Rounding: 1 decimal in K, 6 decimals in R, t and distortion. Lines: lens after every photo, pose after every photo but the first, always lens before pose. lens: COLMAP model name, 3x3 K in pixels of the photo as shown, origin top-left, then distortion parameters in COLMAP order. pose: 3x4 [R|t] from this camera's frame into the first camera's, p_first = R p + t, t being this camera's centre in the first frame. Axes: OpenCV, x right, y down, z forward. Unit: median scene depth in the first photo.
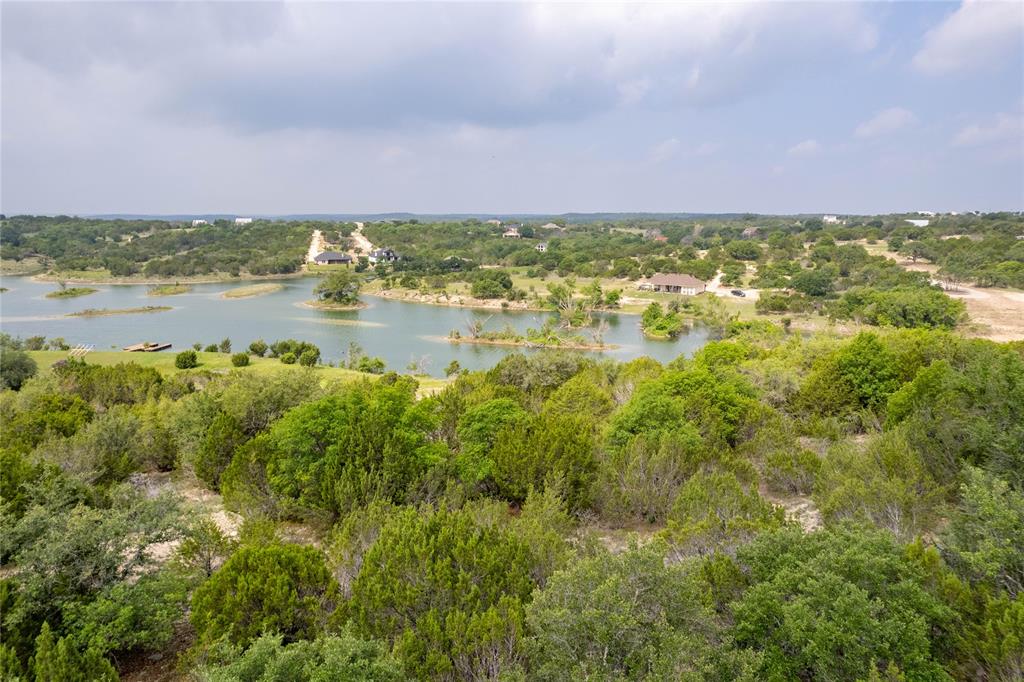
lens RADIAL K [[660.2, 0, 508.4], [0, 660.2, 330.8], [0, 0, 1]] dist [-0.073161, 0.073216]
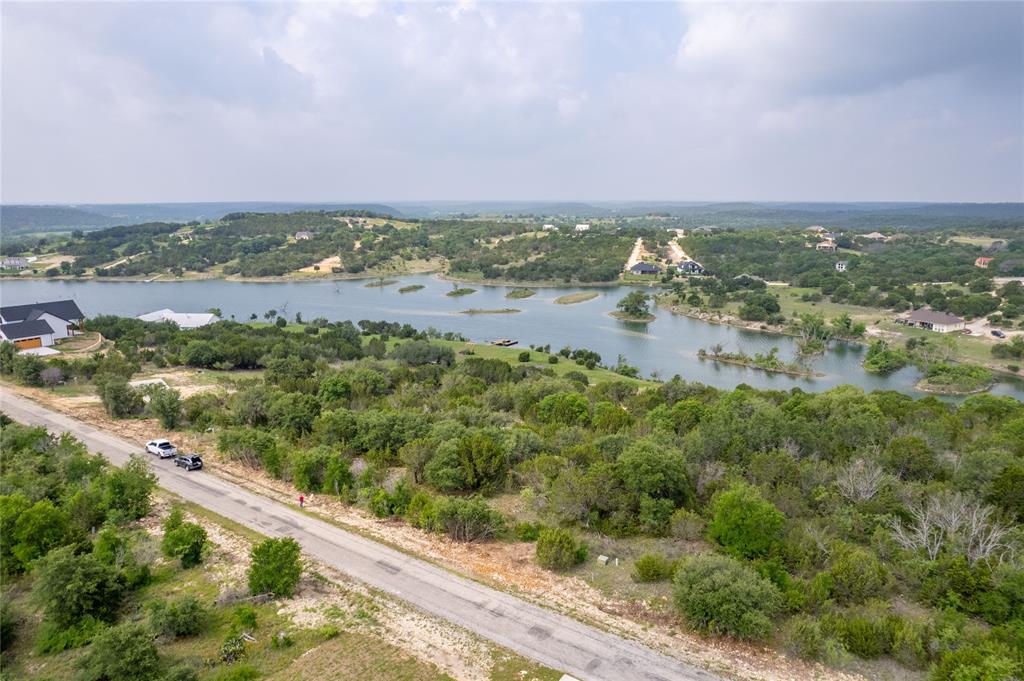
lens RADIAL K [[645.8, 0, 516.5], [0, 645.8, 340.6], [0, 0, 1]] dist [-0.055737, 0.000013]
pose [[0.881833, 0.091355, -0.462629, 0.108618], [-0.074596, 0.995727, 0.054435, -0.034811], [0.465625, -0.013492, 0.884879, -0.207066]]
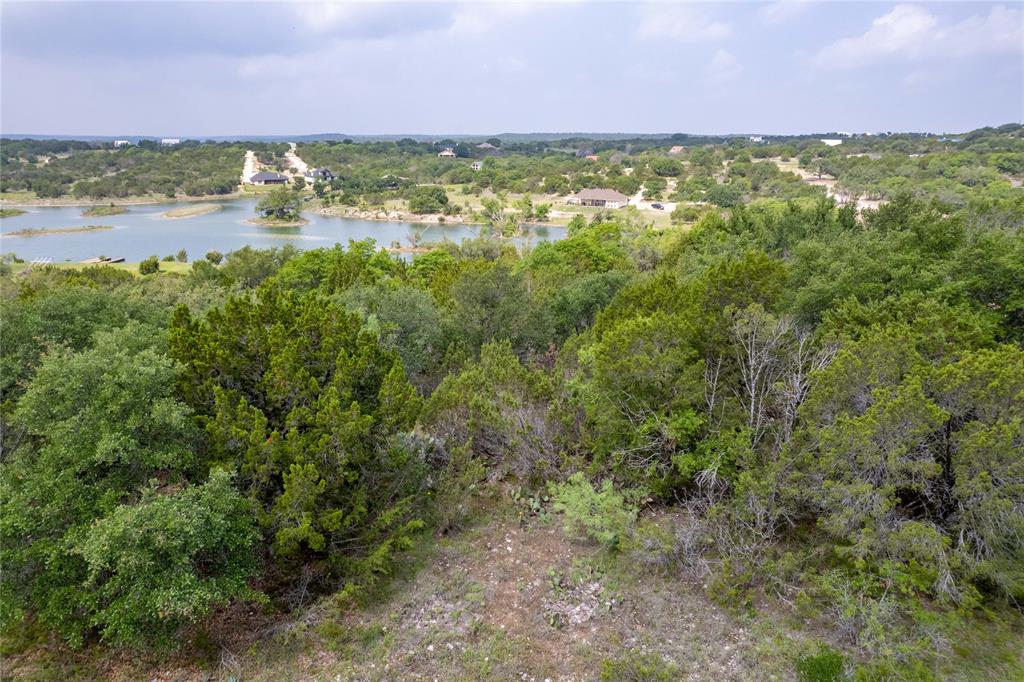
lens RADIAL K [[651.8, 0, 505.9], [0, 651.8, 338.0], [0, 0, 1]] dist [-0.074435, 0.076646]
pose [[0.995804, -0.026980, 0.087438, 0.001045], [0.015508, 0.991481, 0.129324, 0.012420], [-0.090183, -0.127425, 0.987740, -0.049448]]
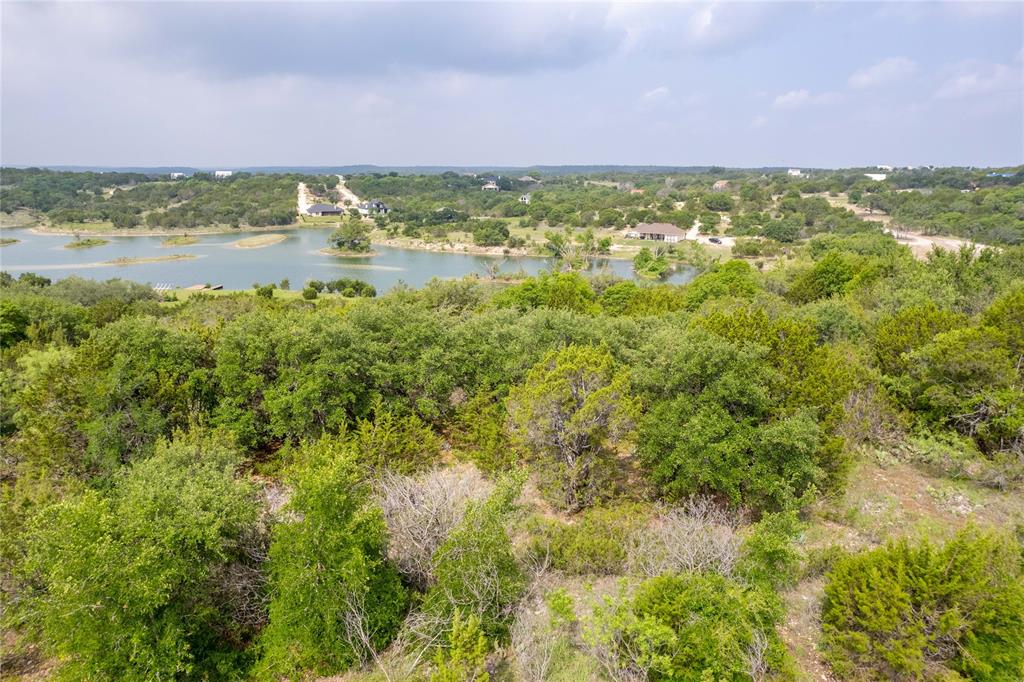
lens RADIAL K [[660.2, 0, 508.4], [0, 660.2, 330.8], [0, 0, 1]] dist [-0.073161, 0.073216]
pose [[0.998666, -0.010021, 0.050651, -0.044559], [0.006461, 0.997529, 0.069960, 0.011629], [-0.051227, -0.069539, 0.996263, -0.076977]]
